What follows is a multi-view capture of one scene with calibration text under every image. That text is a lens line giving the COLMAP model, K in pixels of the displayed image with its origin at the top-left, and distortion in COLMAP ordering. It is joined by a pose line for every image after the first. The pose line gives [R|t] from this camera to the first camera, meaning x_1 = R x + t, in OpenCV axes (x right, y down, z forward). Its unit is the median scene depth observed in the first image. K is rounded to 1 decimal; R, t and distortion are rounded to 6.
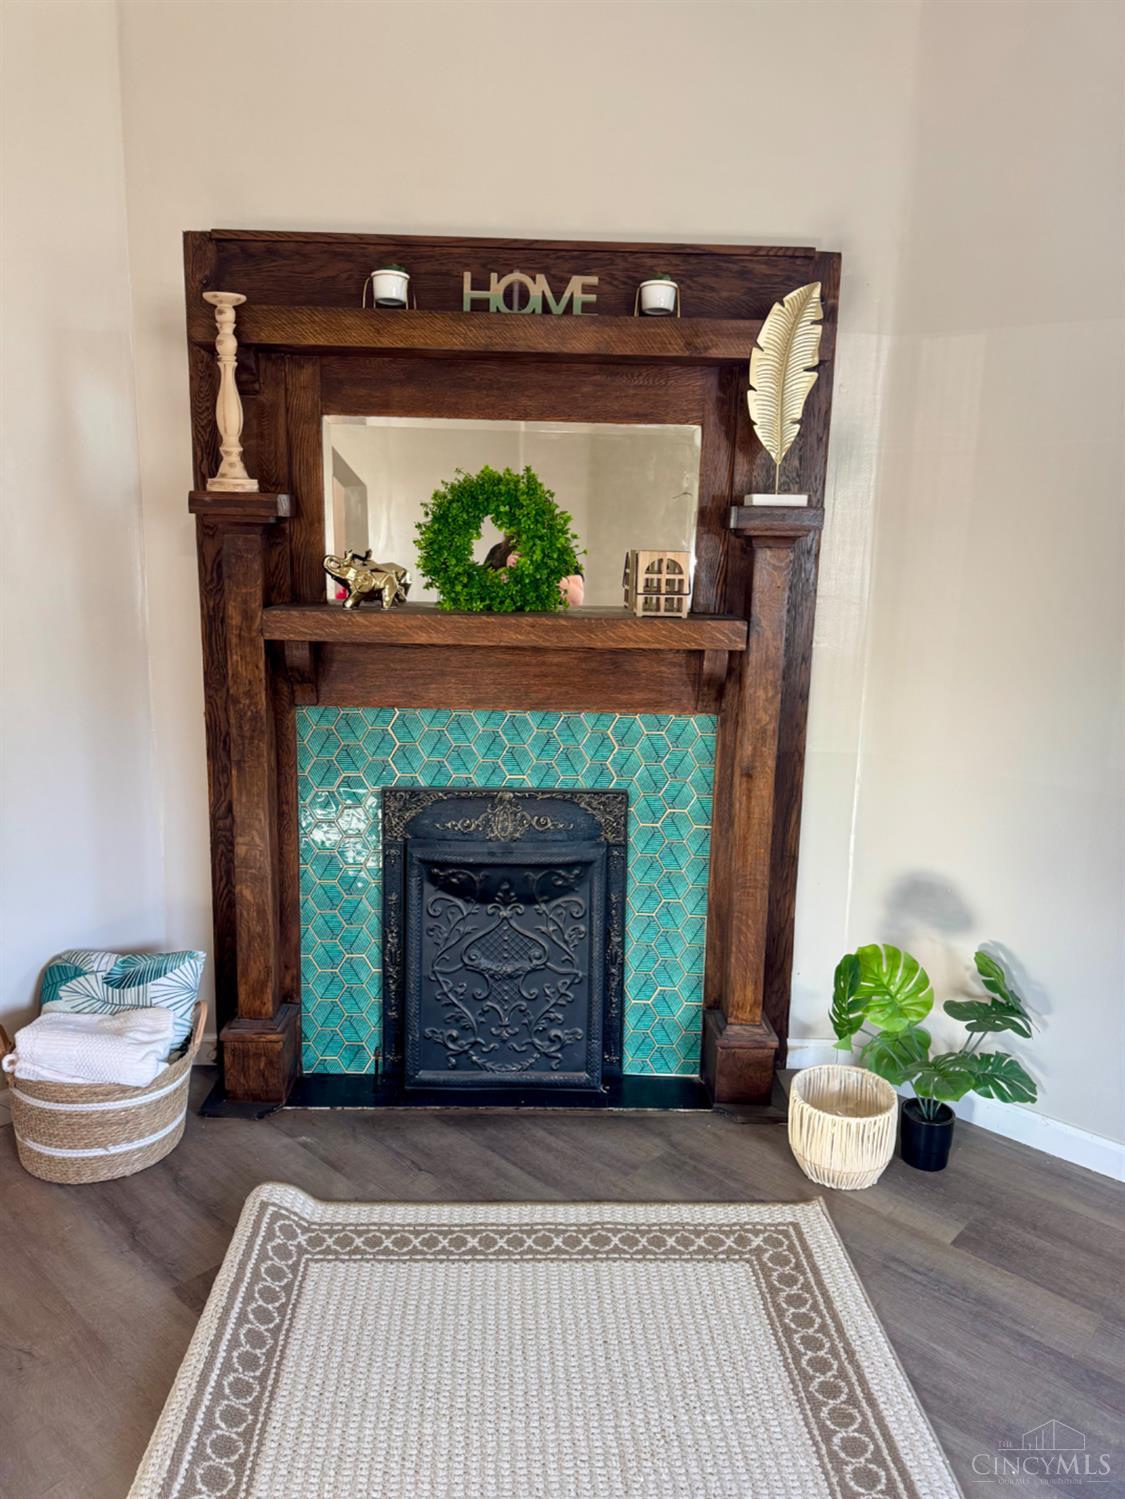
lens RADIAL K [[1066.5, 0, 562.5], [0, 1066.5, 749.5], [0, 0, 1]] dist [0.064311, -0.002806]
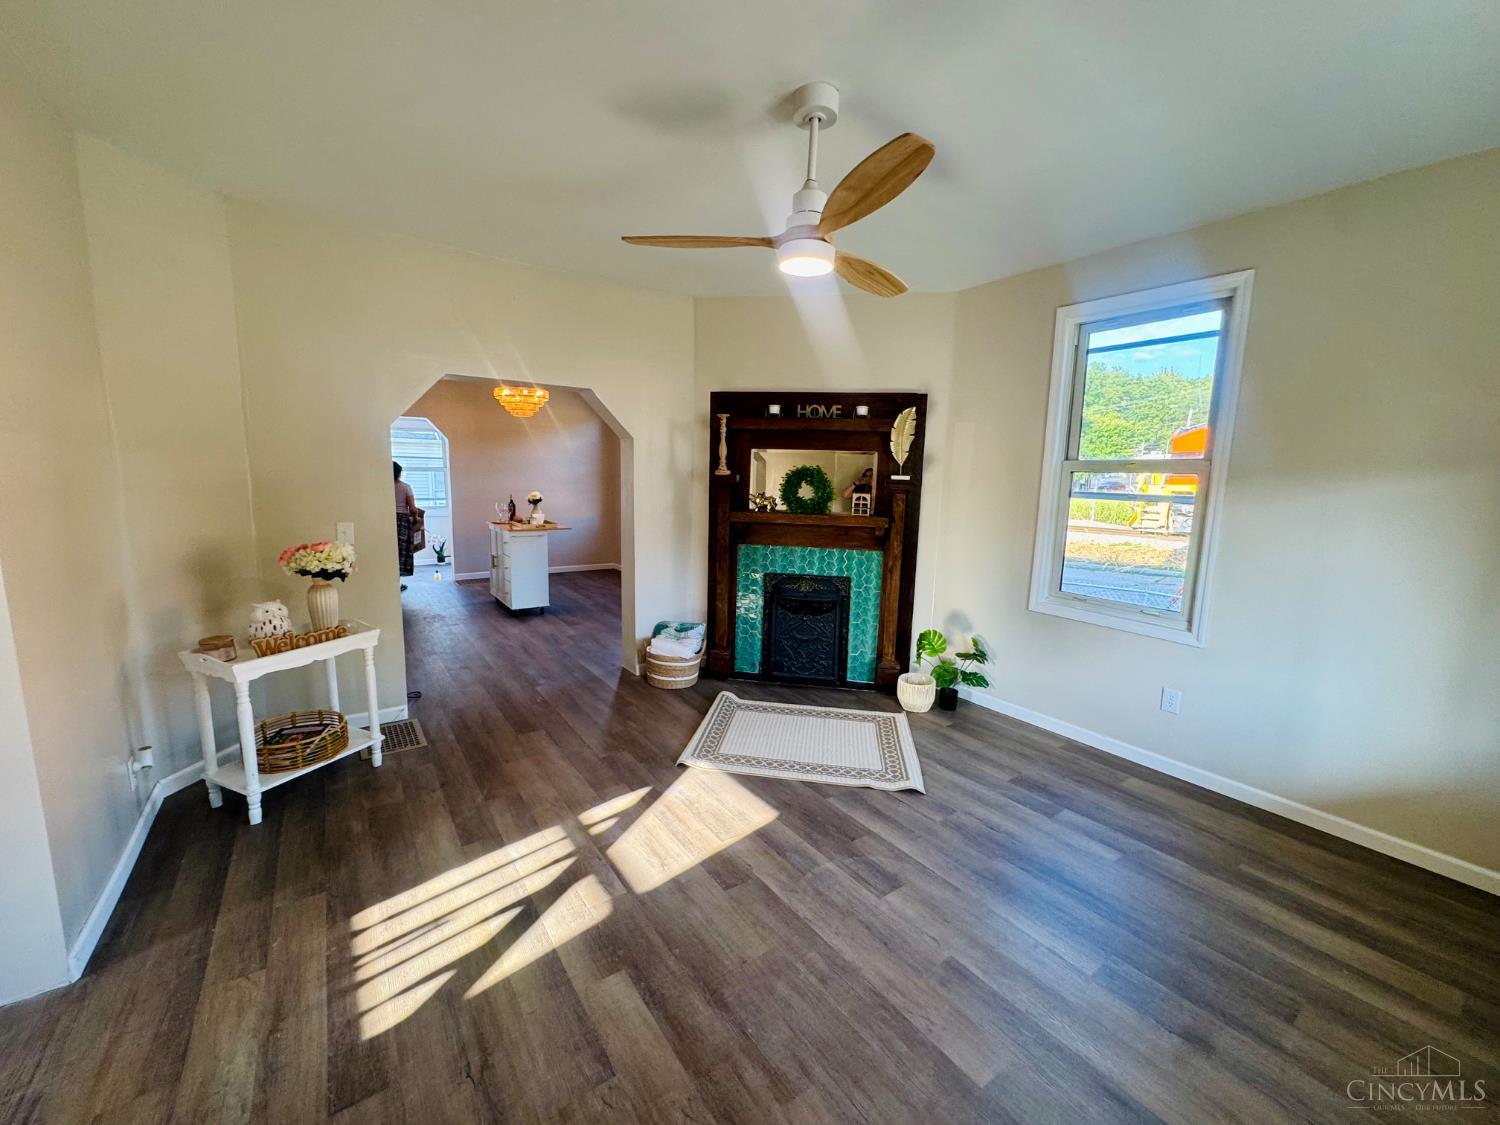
lens RADIAL K [[601.6, 0, 750.0], [0, 601.6, 562.5], [0, 0, 1]] dist [0.000031, 0.000332]
pose [[0.978491, 0.032937, -0.203644, 0.134030], [-0.044055, 0.997762, -0.050306, 0.098657], [0.201531, 0.058195, 0.977752, -0.660505]]
